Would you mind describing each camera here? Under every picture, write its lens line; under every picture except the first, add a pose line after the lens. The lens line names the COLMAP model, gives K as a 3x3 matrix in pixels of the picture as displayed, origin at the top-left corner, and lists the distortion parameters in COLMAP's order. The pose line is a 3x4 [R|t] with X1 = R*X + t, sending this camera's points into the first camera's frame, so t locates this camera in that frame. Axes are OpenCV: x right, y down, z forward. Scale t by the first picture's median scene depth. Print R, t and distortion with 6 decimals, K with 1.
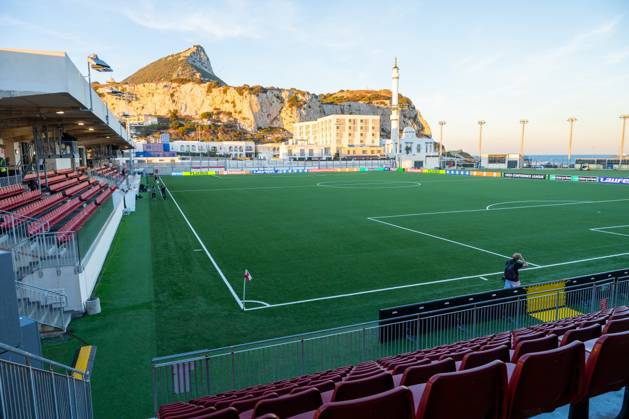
lens RADIAL K [[420.2, 0, 310.7], [0, 420.2, 214.5], [0, 0, 1]] dist [-0.004527, 0.001204]
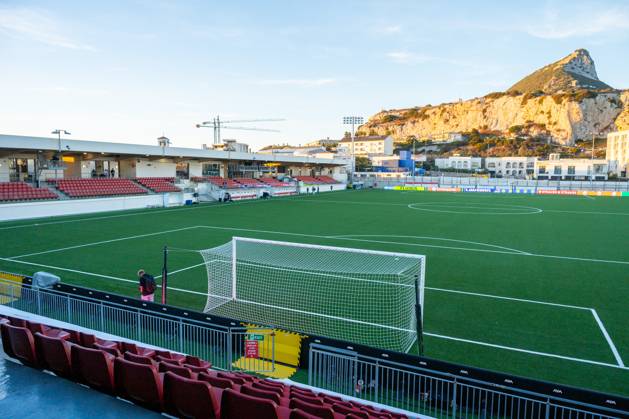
lens RADIAL K [[420.2, 0, 310.6], [0, 420.2, 209.8], [0, 0, 1]] dist [-0.004527, 0.001204]
pose [[0.658477, 0.082991, -0.748011, 0.169312], [-0.119488, 0.992823, 0.004967, -0.010926], [0.743055, 0.086107, 0.663667, 0.069414]]
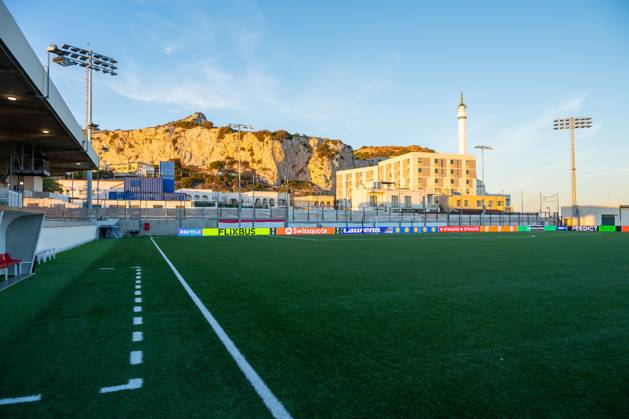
lens RADIAL K [[408.4, 0, 305.7], [0, 408.4, 214.4], [0, 0, 1]] dist [0.003608, -0.000528]
pose [[0.999897, 0.006012, 0.013029, -0.093607], [-0.003836, 0.986949, -0.160987, -0.021052], [-0.013827, 0.160920, 0.986871, 0.261511]]
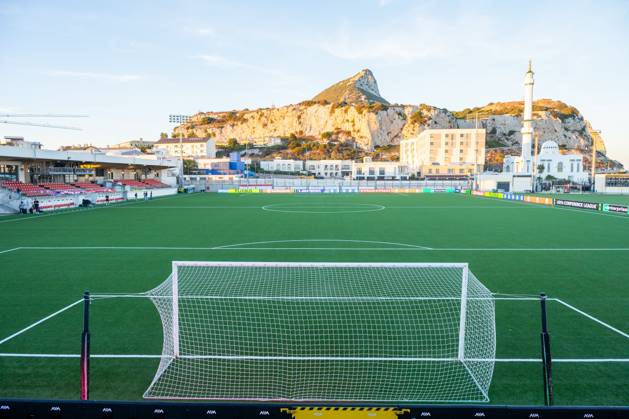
lens RADIAL K [[420.2, 0, 312.8], [0, 420.2, 207.6], [0, 0, 1]] dist [-0.004527, 0.001204]
pose [[0.915996, 0.037801, -0.399404, 0.140757], [-0.062589, 0.996826, -0.049199, -0.009141], [0.396276, 0.070064, 0.915454, 0.070331]]
